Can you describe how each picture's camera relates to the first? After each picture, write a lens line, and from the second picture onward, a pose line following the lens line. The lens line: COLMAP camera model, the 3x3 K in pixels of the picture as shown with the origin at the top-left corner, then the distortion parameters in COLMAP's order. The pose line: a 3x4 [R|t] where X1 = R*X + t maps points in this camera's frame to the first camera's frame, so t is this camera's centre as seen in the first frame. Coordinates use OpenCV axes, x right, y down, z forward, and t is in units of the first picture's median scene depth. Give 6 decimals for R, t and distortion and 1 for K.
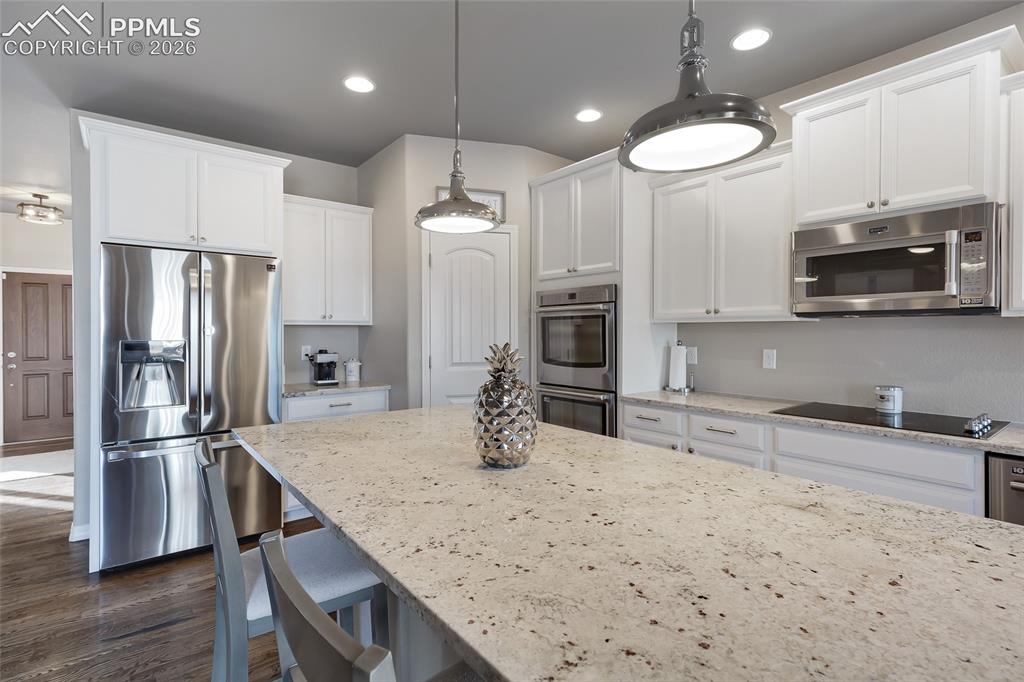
lens RADIAL K [[513.7, 0, 517.3], [0, 513.7, 338.0], [0, 0, 1]] dist [0.020570, -0.001754]
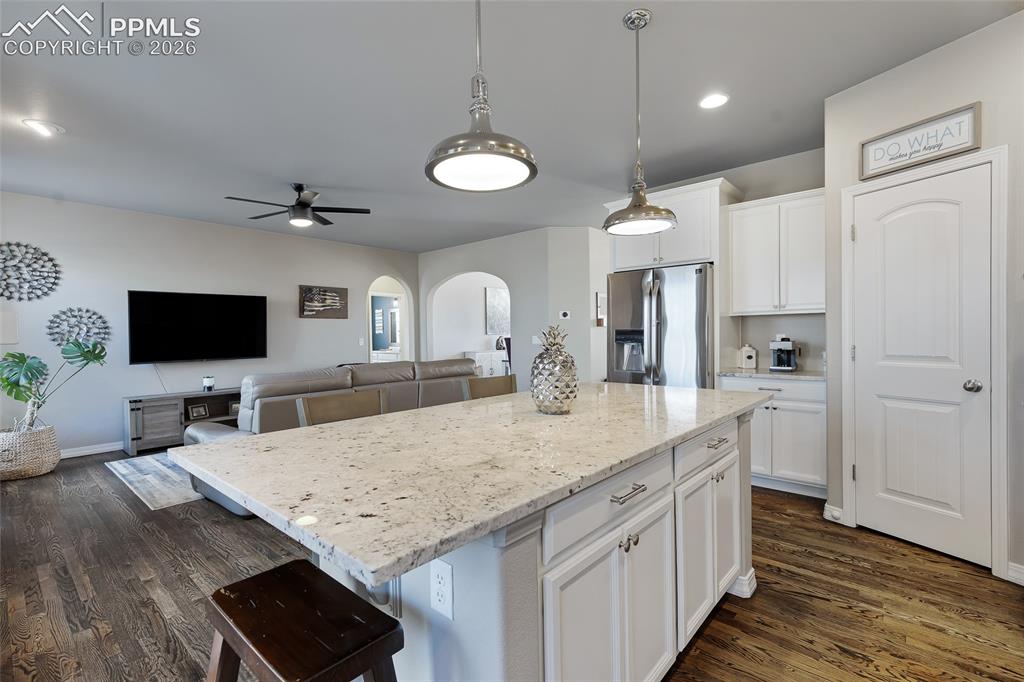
lens RADIAL K [[472.4, 0, 489.2], [0, 472.4, 335.2], [0, 0, 1]] dist [0.021753, 0.002211]
pose [[0.113916, 0.001896, -0.993489, 1.429212], [-0.000879, 0.999998, 0.001807, 0.045078], [0.993490, 0.000667, 0.113917, 0.809956]]
